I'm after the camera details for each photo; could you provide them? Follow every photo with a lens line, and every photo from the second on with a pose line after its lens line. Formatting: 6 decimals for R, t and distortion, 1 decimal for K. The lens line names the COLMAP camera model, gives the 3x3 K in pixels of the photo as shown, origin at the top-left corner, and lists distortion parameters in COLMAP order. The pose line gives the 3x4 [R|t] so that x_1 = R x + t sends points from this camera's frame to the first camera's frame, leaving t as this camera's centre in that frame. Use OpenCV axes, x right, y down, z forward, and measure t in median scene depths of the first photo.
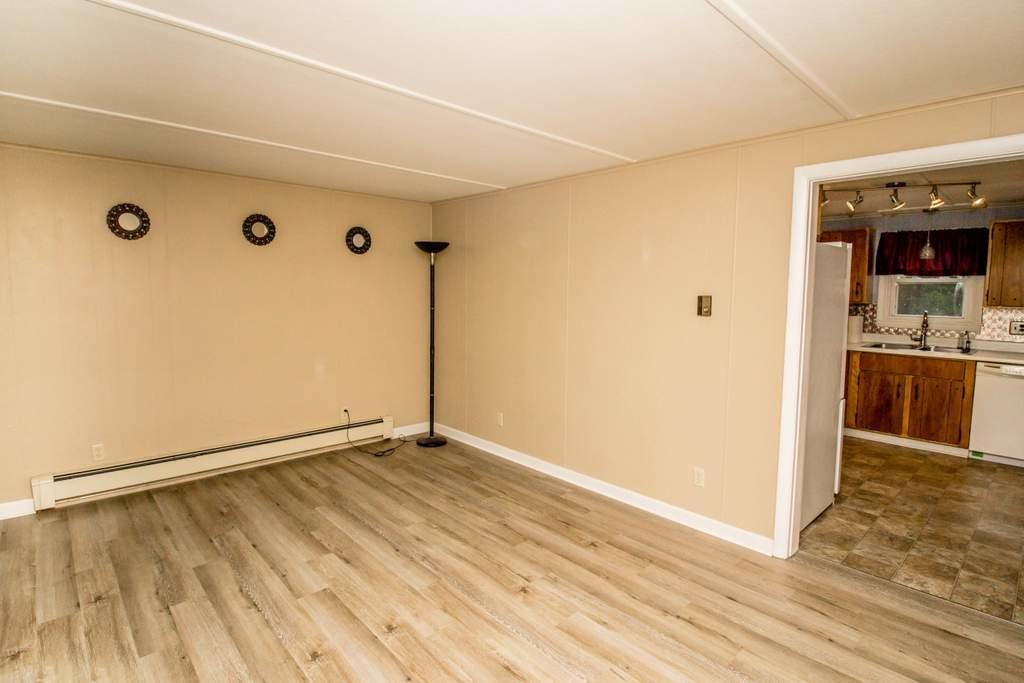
lens RADIAL K [[489.0, 0, 515.2], [0, 489.0, 342.2], [0, 0, 1]] dist [-0.008242, -0.004274]
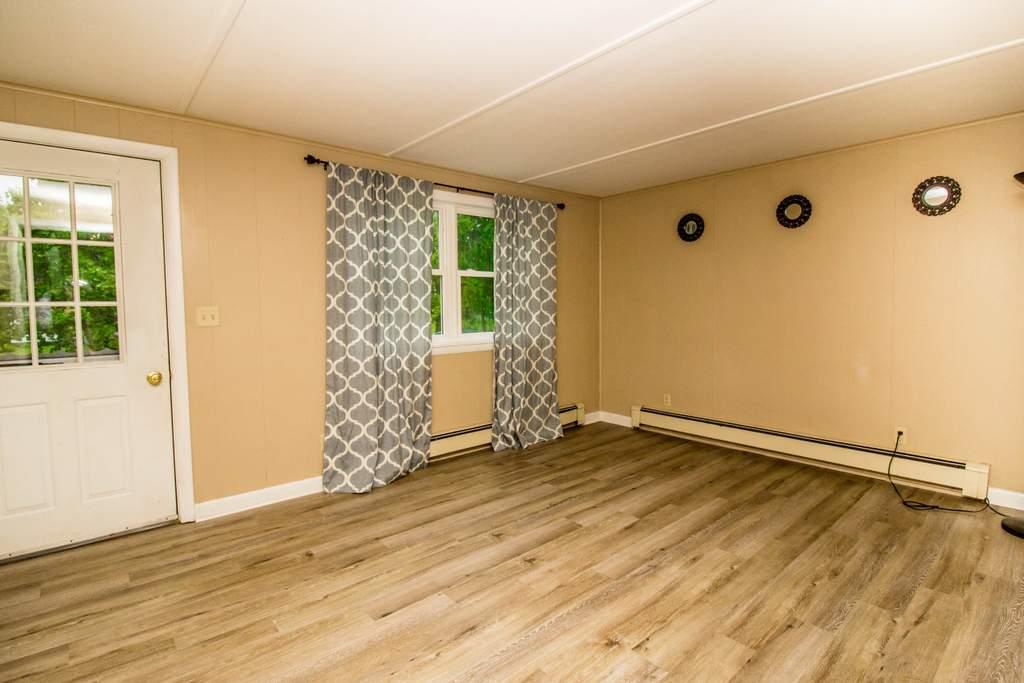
lens RADIAL K [[489.0, 0, 521.2], [0, 489.0, 335.4], [0, 0, 1]] dist [-0.008242, -0.004274]
pose [[-0.007924, 0.052007, -0.998615, 0.570043], [-0.087898, 0.994745, 0.052503, 0.008770], [0.996098, 0.088193, -0.003311, 0.633544]]
